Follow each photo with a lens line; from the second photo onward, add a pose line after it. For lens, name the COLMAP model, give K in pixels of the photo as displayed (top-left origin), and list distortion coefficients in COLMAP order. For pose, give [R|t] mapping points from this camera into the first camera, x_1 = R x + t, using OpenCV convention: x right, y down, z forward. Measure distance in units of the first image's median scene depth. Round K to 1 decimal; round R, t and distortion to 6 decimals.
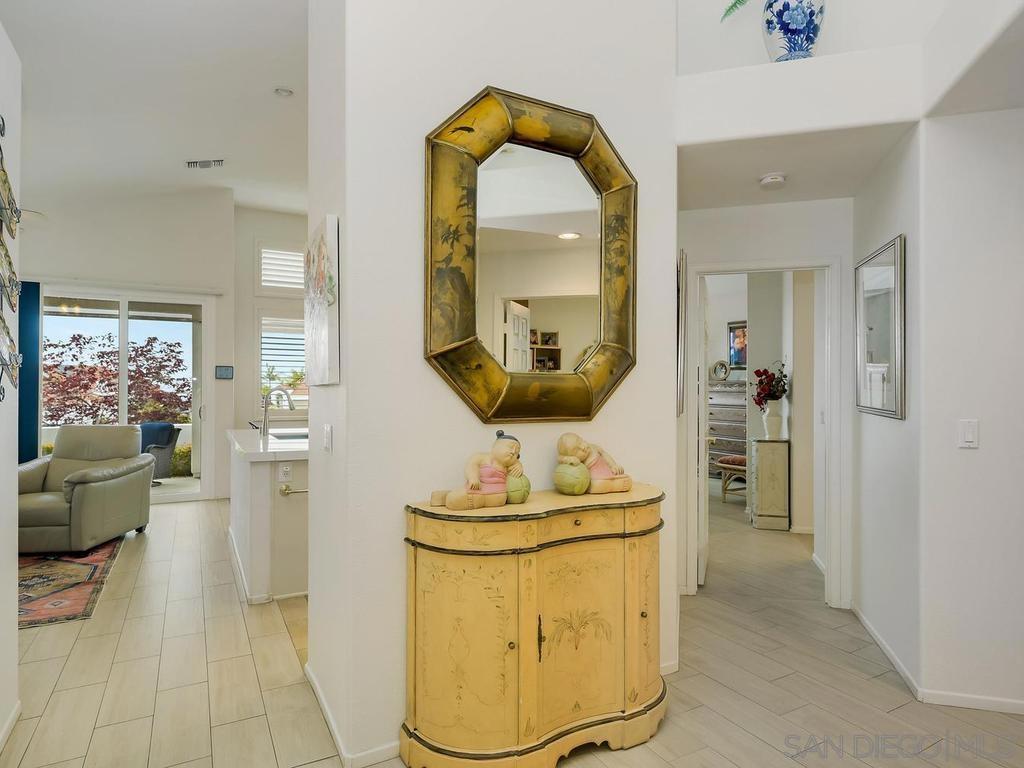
lens RADIAL K [[578.9, 0, 503.0], [0, 578.9, 388.1], [0, 0, 1]] dist [-0.009260, -0.000930]
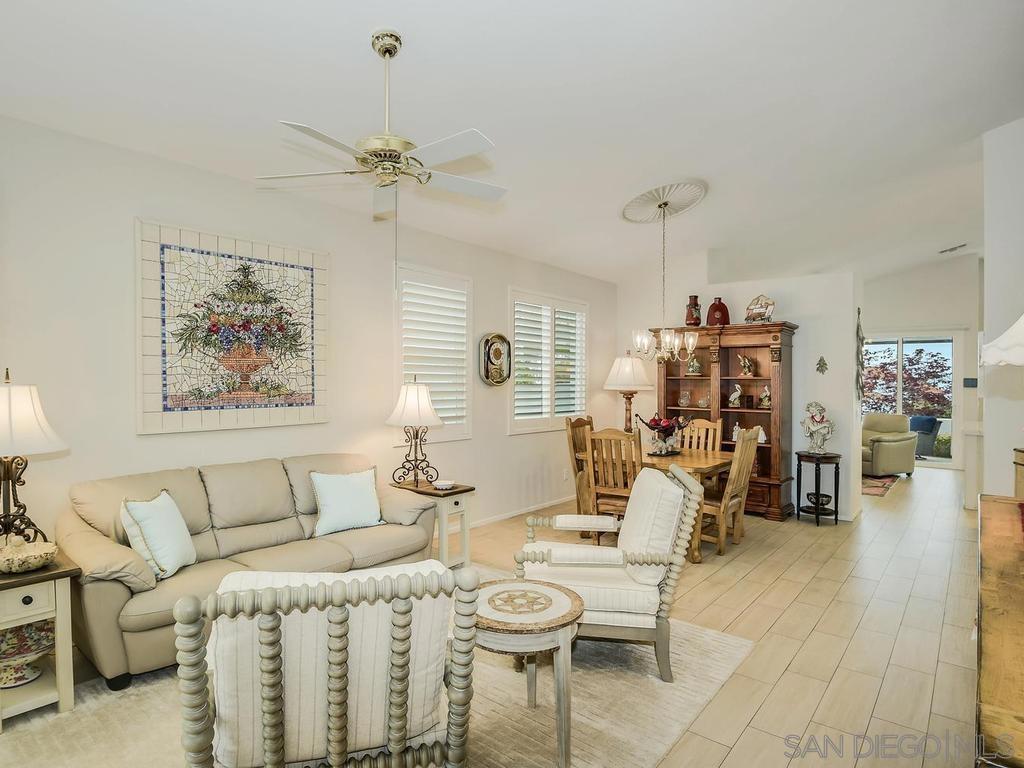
lens RADIAL K [[578.9, 0, 513.6], [0, 578.9, 378.6], [0, 0, 1]] dist [-0.009260, -0.000930]
pose [[0.389056, -0.000996, -0.921213, 0.594396], [-0.009931, 0.999937, -0.005275, -0.027418], [0.921160, 0.011201, 0.389022, -0.910835]]
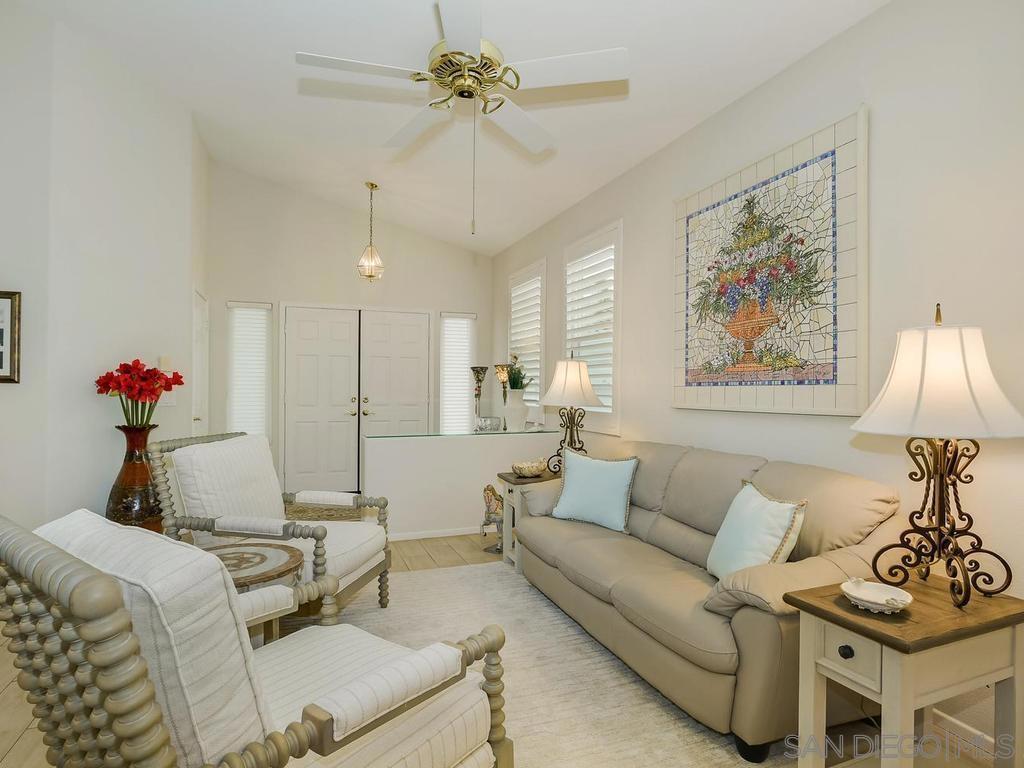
lens RADIAL K [[578.9, 0, 504.3], [0, 578.9, 391.9], [0, 0, 1]] dist [-0.009260, -0.000930]
pose [[-0.990842, -0.008661, 0.134750, -0.207460], [-0.007557, 0.999934, 0.008697, 0.022145], [-0.134816, 0.007599, -0.990842, -0.223420]]
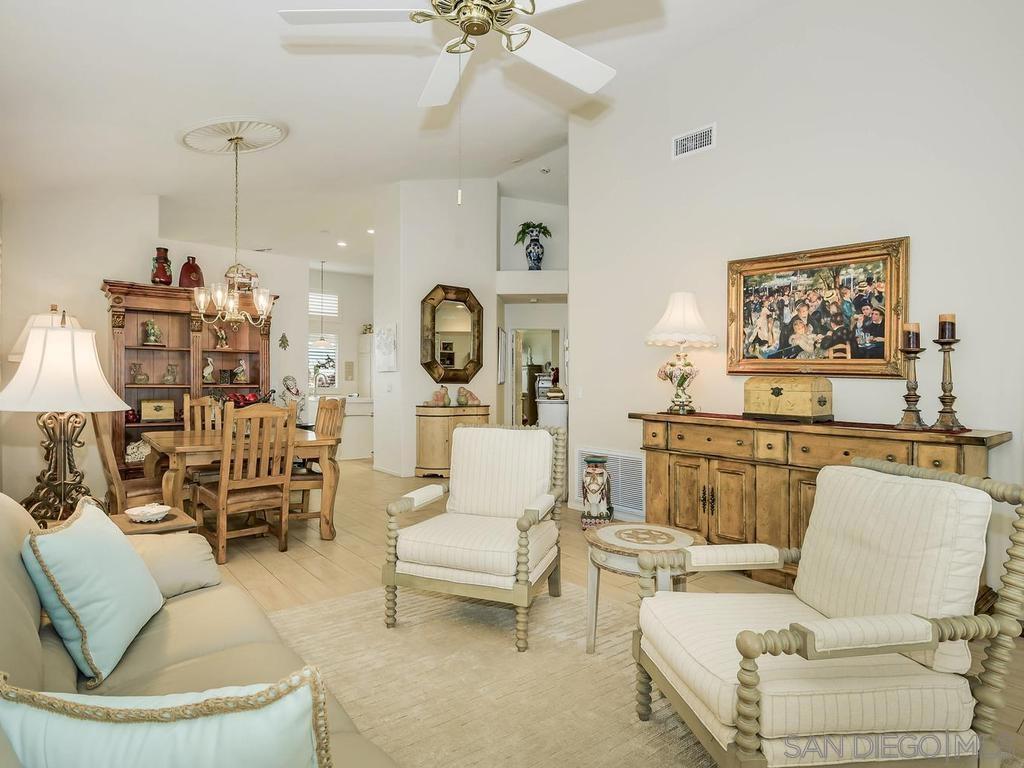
lens RADIAL K [[578.9, 0, 498.5], [0, 578.9, 379.7], [0, 0, 1]] dist [-0.009260, -0.000930]
pose [[0.982618, 0.009340, 0.185403, -0.158125], [-0.009341, 0.999956, -0.000869, 0.020351], [-0.185403, -0.000878, 0.982662, -1.244059]]
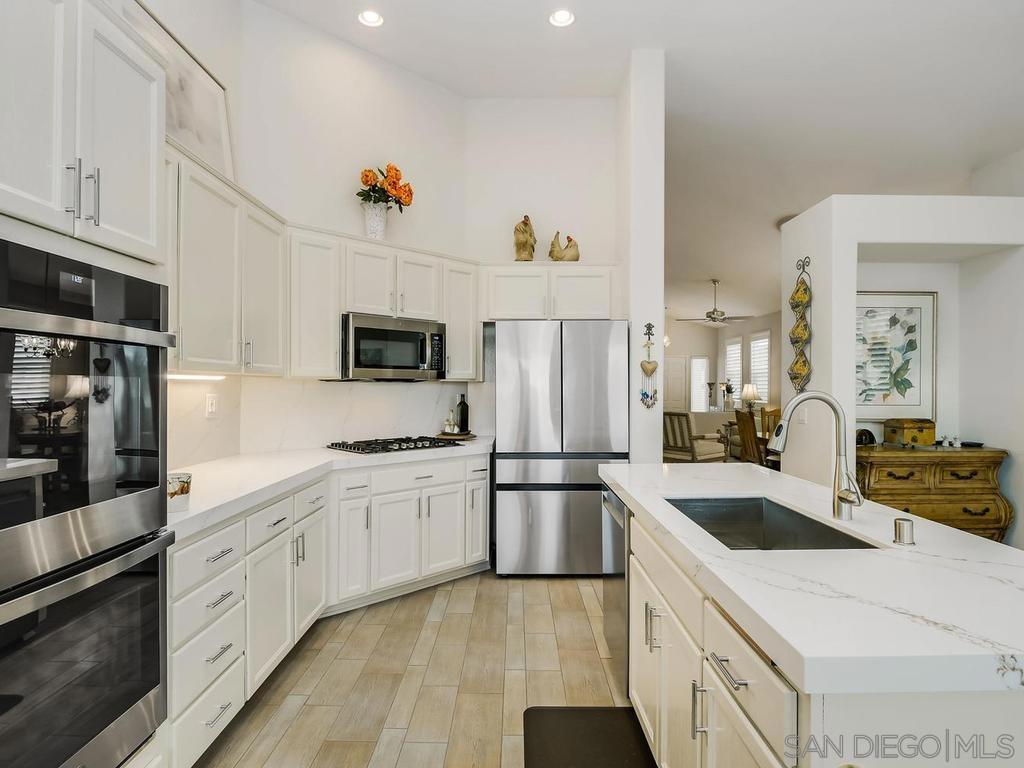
lens RADIAL K [[578.9, 0, 509.0], [0, 578.9, 380.0], [0, 0, 1]] dist [-0.009260, -0.000930]
pose [[-0.886056, -0.000279, 0.463578, -0.428193], [-0.006085, 0.999921, -0.011029, -0.002576], [-0.463538, -0.012593, -0.885988, 1.614757]]
